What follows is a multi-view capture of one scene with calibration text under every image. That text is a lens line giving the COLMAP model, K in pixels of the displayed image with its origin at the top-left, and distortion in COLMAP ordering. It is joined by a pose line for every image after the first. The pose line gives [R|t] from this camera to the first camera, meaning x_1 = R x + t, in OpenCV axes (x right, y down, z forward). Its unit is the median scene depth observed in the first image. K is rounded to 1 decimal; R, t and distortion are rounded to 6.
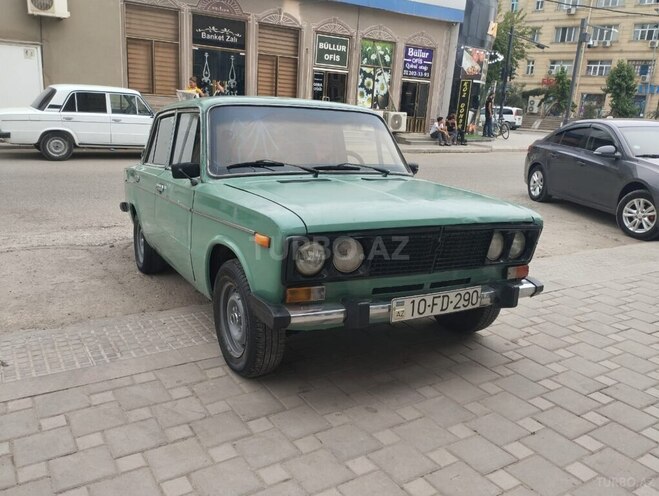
lens RADIAL K [[546.5, 0, 330.8], [0, 546.5, 245.4], [0, 0, 1]] dist [0.105425, -0.140576]
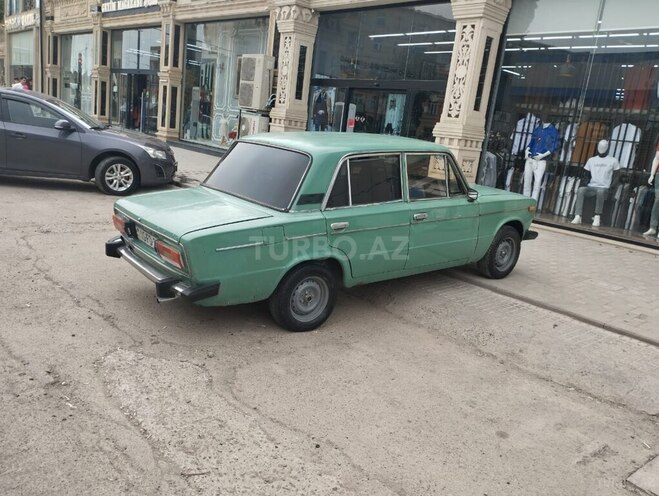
lens RADIAL K [[546.5, 0, 330.8], [0, 546.5, 245.4], [0, 0, 1]] dist [0.105425, -0.140576]
pose [[-0.160738, -0.281644, 0.945960, -0.275874], [0.121977, 0.945407, 0.302205, -0.083118], [-0.979431, 0.163961, -0.117608, 0.252956]]
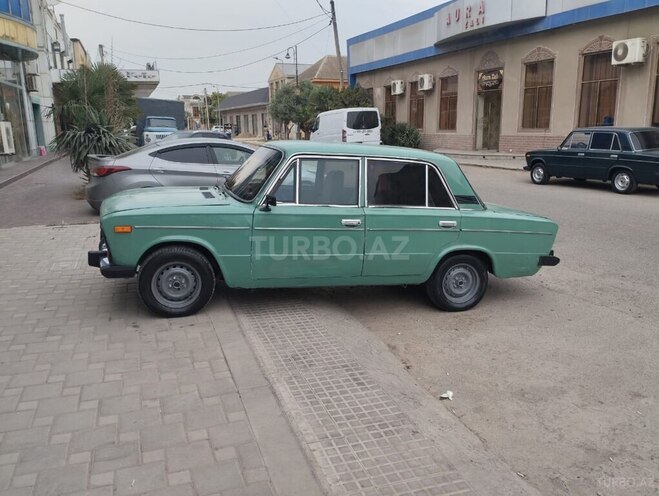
lens RADIAL K [[546.5, 0, 330.8], [0, 546.5, 245.4], [0, 0, 1]] dist [0.105425, -0.140576]
pose [[-0.217844, 0.153834, -0.963784, 0.231083], [-0.245845, 0.947009, 0.206724, -0.060107], [0.944513, 0.281975, -0.168481, 0.256687]]
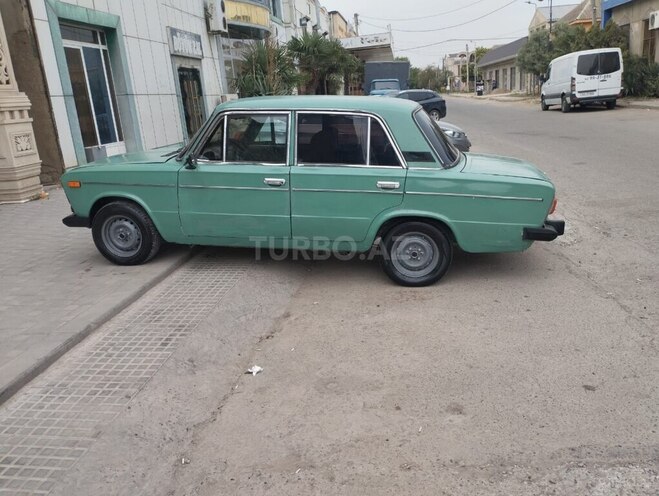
lens RADIAL K [[544.7, 0, 331.9], [0, 544.7, 249.3], [0, 0, 1]] dist [0.091057, -0.112663]
pose [[-0.637875, 0.196745, -0.744585, 0.160774], [-0.155410, 0.914045, 0.374660, -0.083654], [0.754296, 0.354702, -0.552470, 0.367083]]
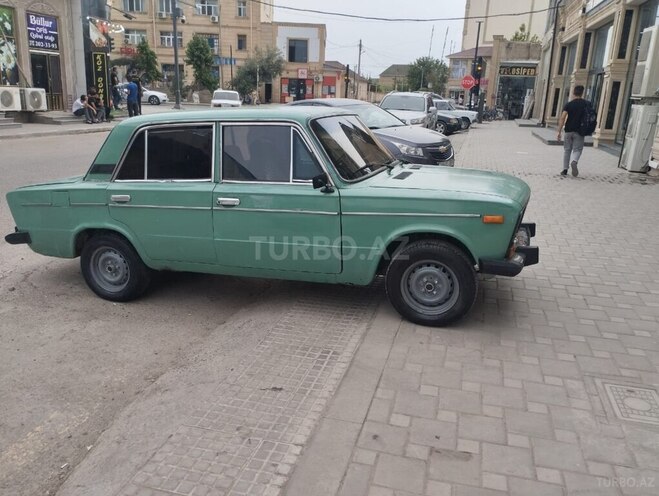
lens RADIAL K [[544.7, 0, 331.9], [0, 544.7, 249.3], [0, 0, 1]] dist [0.091057, -0.112663]
pose [[0.734953, -0.213915, 0.643493, -0.154761], [0.172735, 0.976695, 0.127396, -0.021322], [-0.655749, 0.017524, 0.754776, 0.022141]]
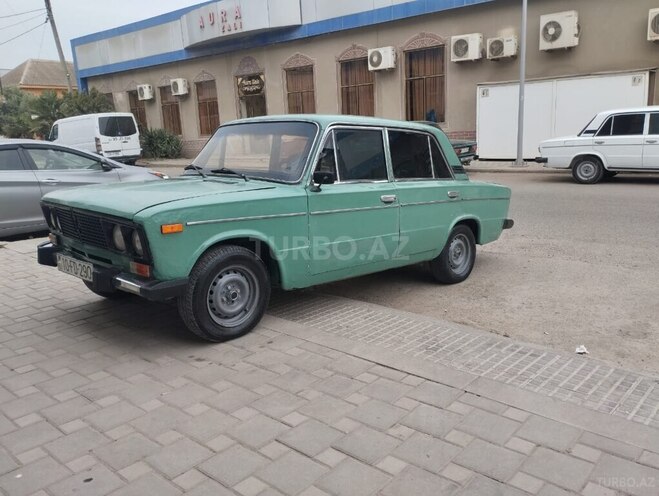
lens RADIAL K [[546.5, 0, 330.8], [0, 546.5, 245.4], [0, 0, 1]] dist [0.105425, -0.140576]
pose [[0.275769, 0.129015, -0.952526, 0.201646], [-0.182467, 0.979960, 0.079905, -0.020250], [0.943747, 0.151769, 0.293783, 0.147344]]
